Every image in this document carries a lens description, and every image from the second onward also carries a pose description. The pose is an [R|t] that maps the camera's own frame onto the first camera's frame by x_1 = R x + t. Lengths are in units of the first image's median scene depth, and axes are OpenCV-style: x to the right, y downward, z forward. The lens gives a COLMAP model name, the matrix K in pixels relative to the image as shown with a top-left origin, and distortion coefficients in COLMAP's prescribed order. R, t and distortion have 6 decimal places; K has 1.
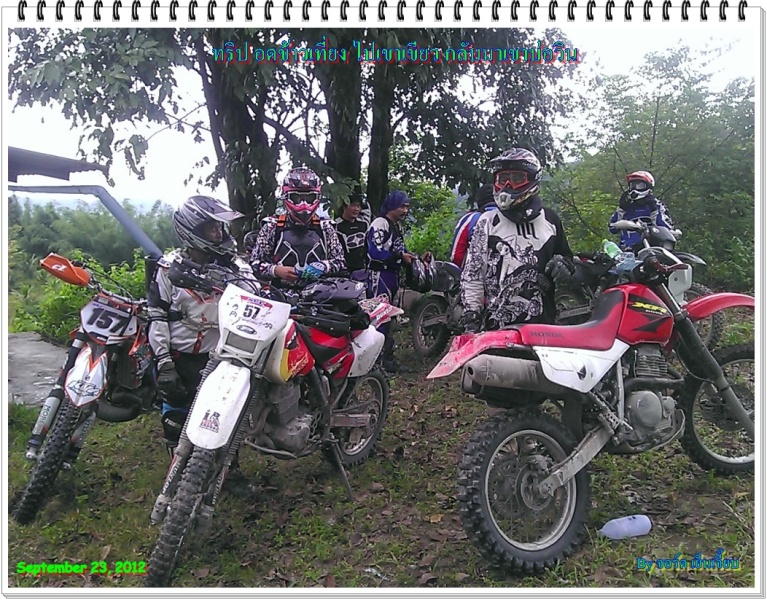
lens RADIAL K [[742.5, 0, 389.1], [0, 742.5, 306.7], [0, 0, 1]] dist [0.034712, 0.000000]
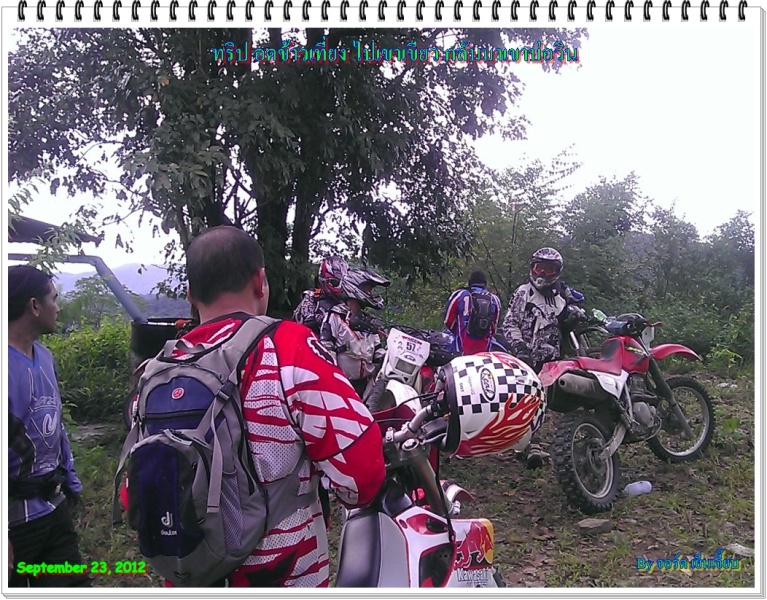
lens RADIAL K [[742.5, 0, 378.0], [0, 742.5, 292.9], [0, 0, 1]] dist [0.034712, 0.000000]
pose [[0.971142, 0.033333, 0.236162, -0.541568], [-0.002769, 0.991694, -0.128587, 0.082183], [-0.238487, 0.124222, 0.963168, -0.395397]]
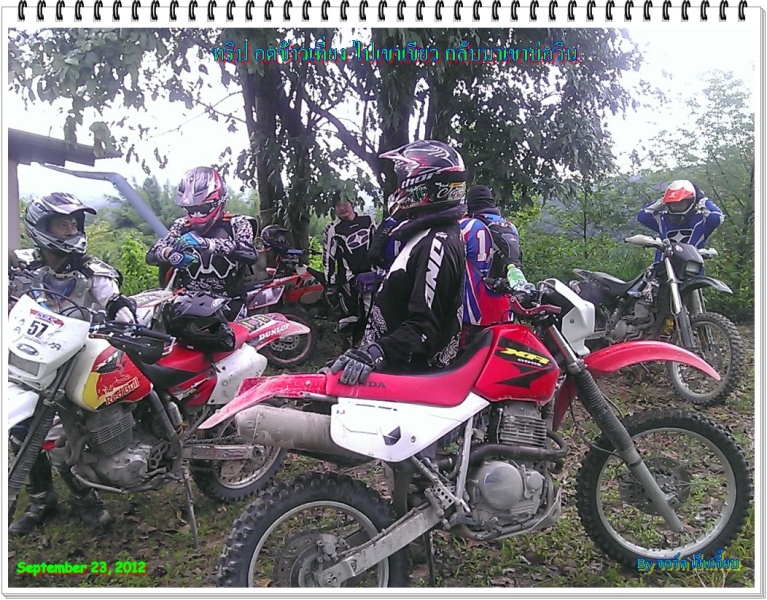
lens RADIAL K [[742.5, 0, 385.7], [0, 742.5, 298.9], [0, 0, 1]] dist [0.034712, 0.000000]
pose [[0.983278, 0.063257, -0.170772, 0.321772], [-0.063254, 0.997983, 0.005463, -0.052061], [0.170774, 0.005430, 0.985295, 0.186679]]
